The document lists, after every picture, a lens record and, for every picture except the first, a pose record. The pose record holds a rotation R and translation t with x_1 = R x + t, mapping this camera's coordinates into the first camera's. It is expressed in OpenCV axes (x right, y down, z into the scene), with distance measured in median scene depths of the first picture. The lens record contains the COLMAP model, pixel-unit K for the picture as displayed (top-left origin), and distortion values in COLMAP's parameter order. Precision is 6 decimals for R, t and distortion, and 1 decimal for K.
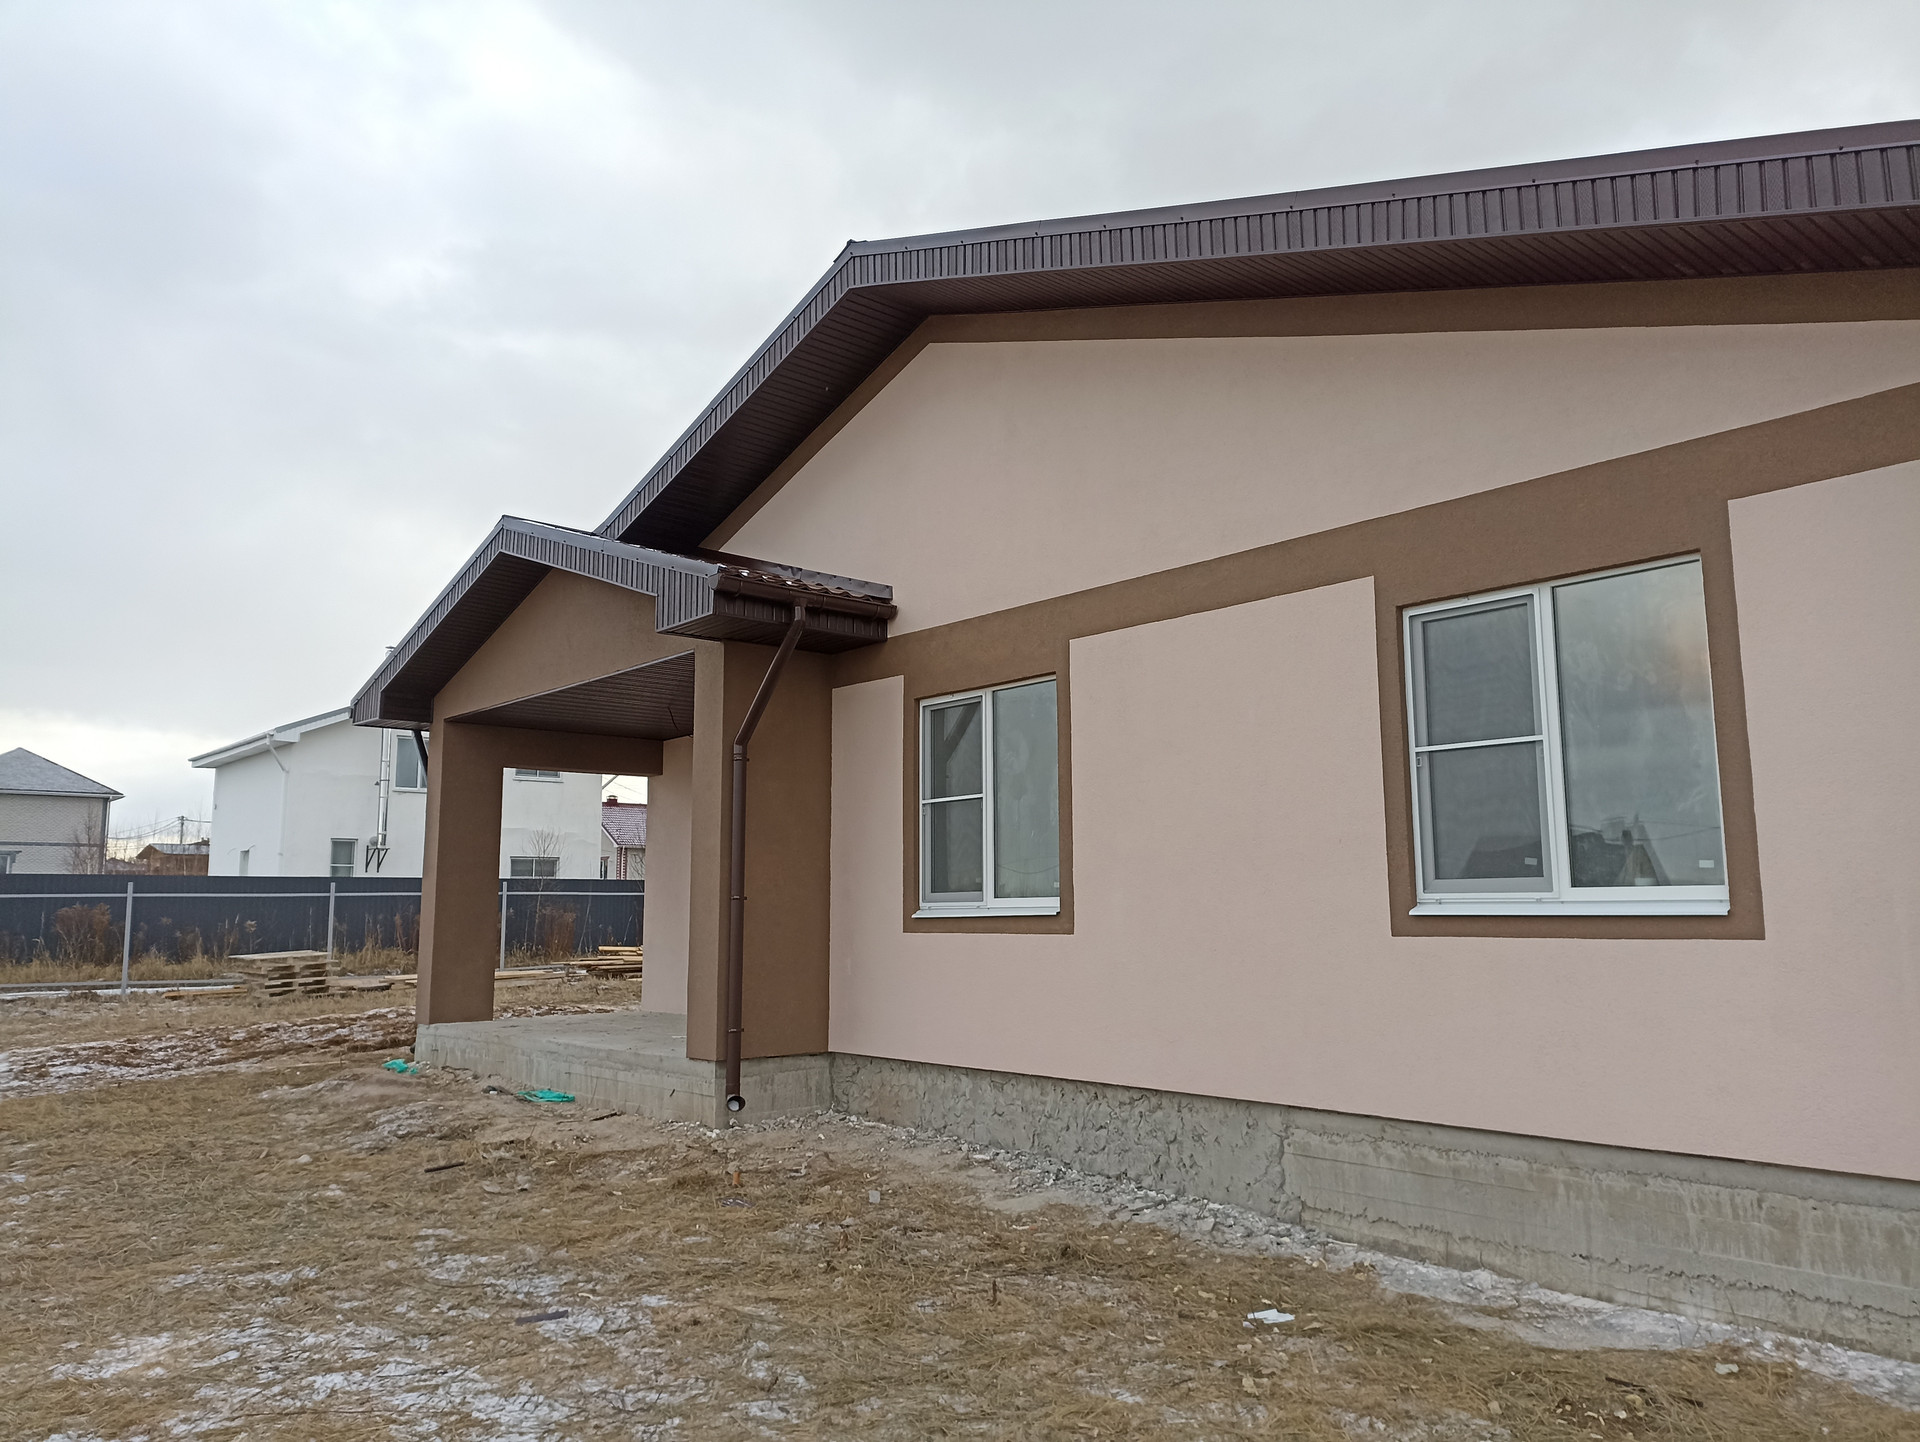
lens RADIAL K [[1401.2, 0, 960.0], [0, 1401.2, 721.0], [0, 0, 1]] dist [0.043132, -0.007205]
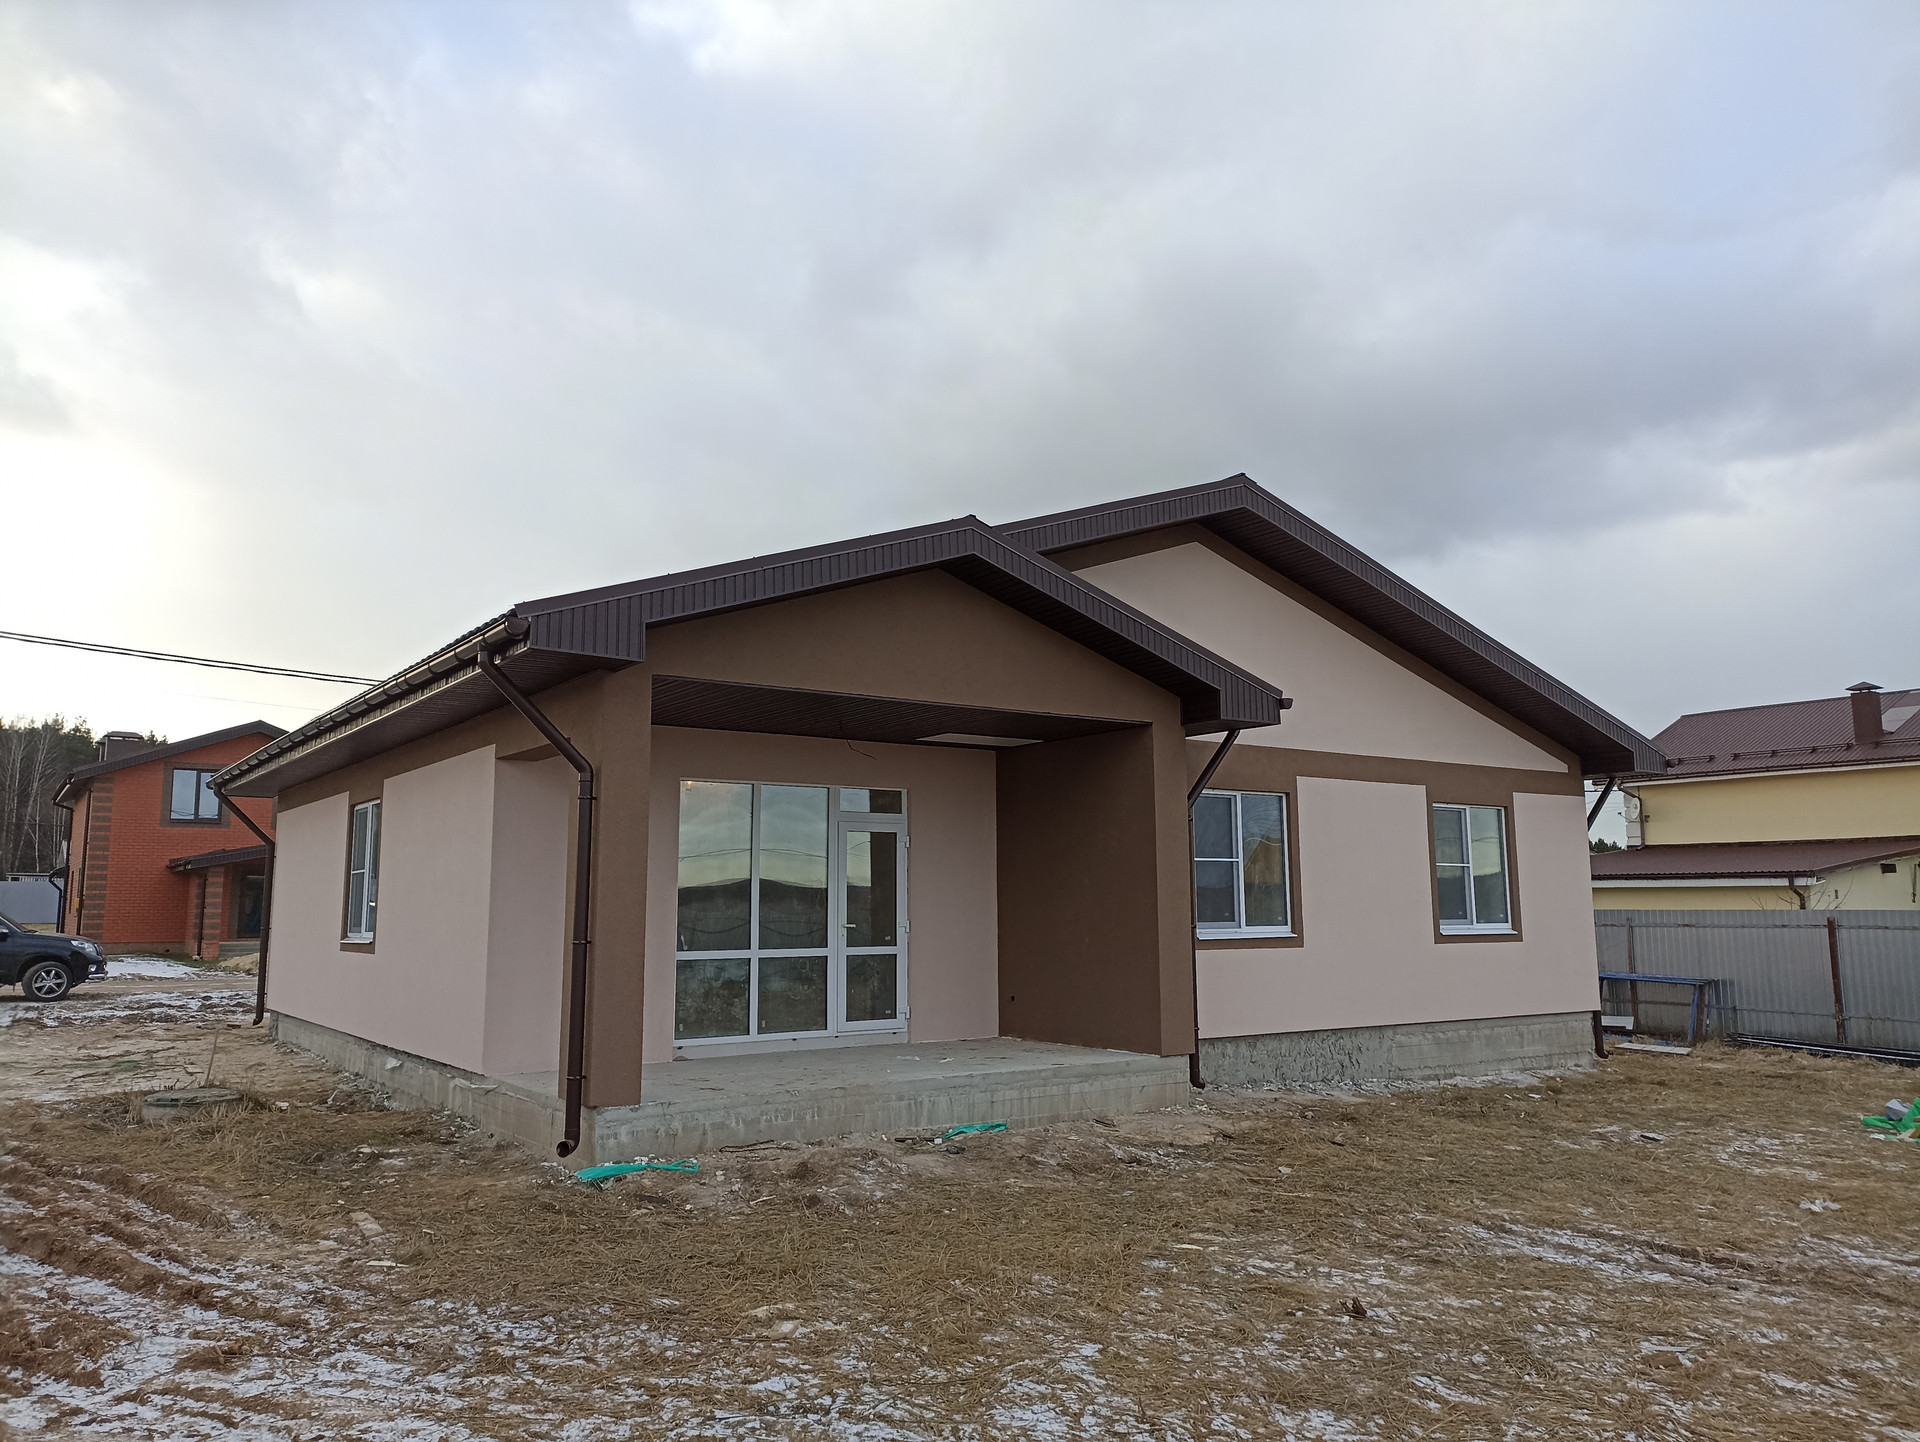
lens RADIAL K [[1401.2, 0, 960.0], [0, 1401.2, 721.0], [0, 0, 1]] dist [0.043132, -0.007205]
pose [[0.117811, 0.135547, 0.983742, -1.515579], [-0.131314, 0.984067, -0.119866, 0.123401], [-0.984316, -0.115058, 0.133733, 1.071706]]
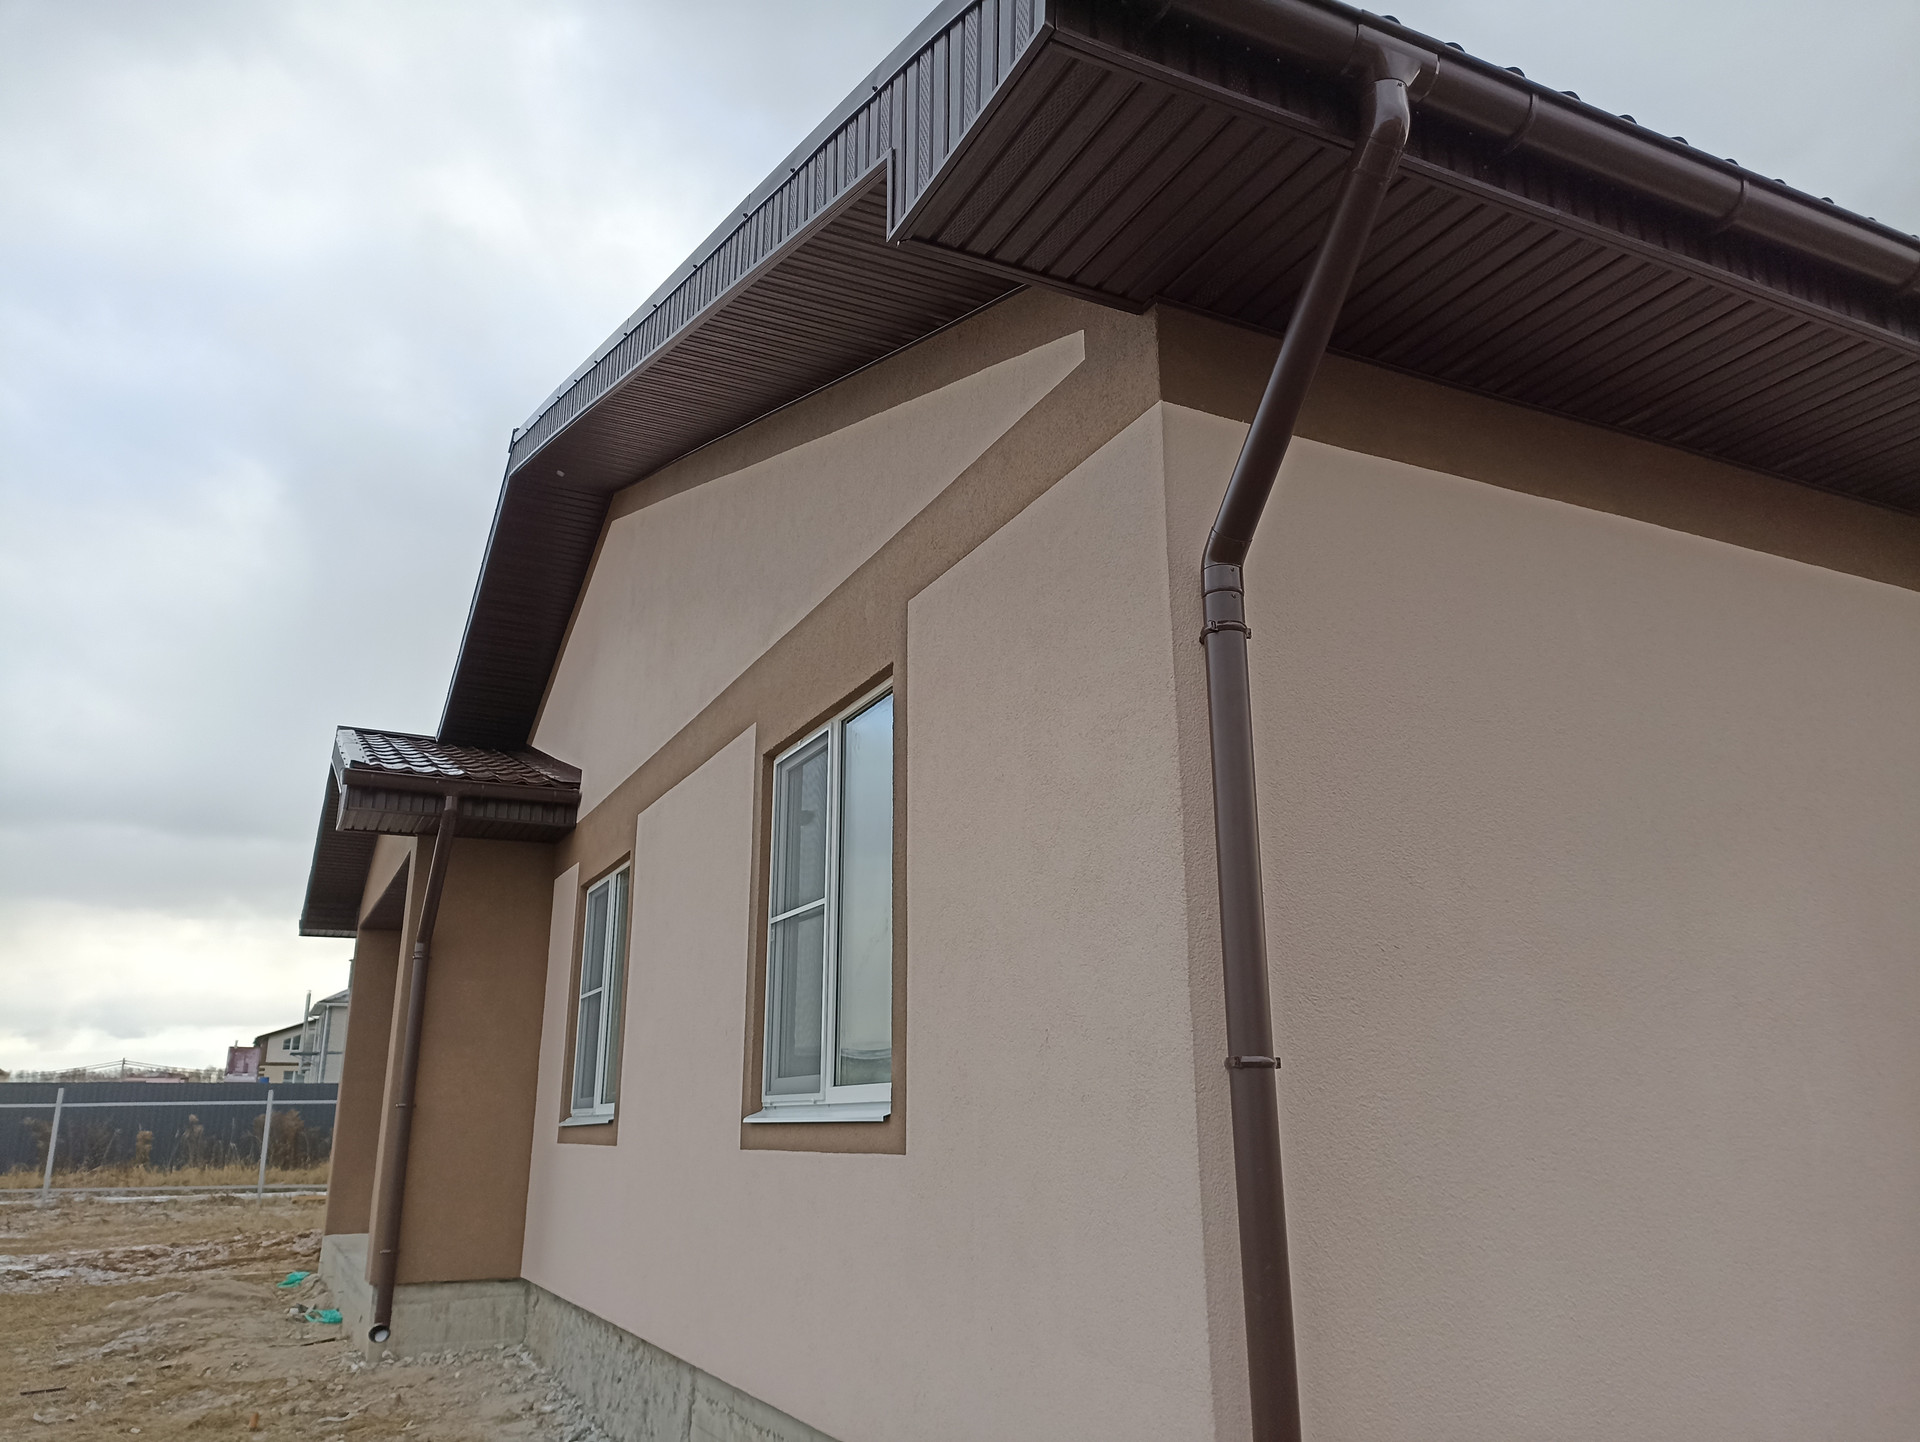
lens RADIAL K [[1401.2, 0, 960.0], [0, 1401.2, 721.0], [0, 0, 1]] dist [0.043132, -0.007205]
pose [[0.963336, -0.071916, -0.258481, 0.473620], [0.035264, 0.988988, -0.143736, 0.019459], [0.265971, 0.129351, 0.955263, 0.151065]]
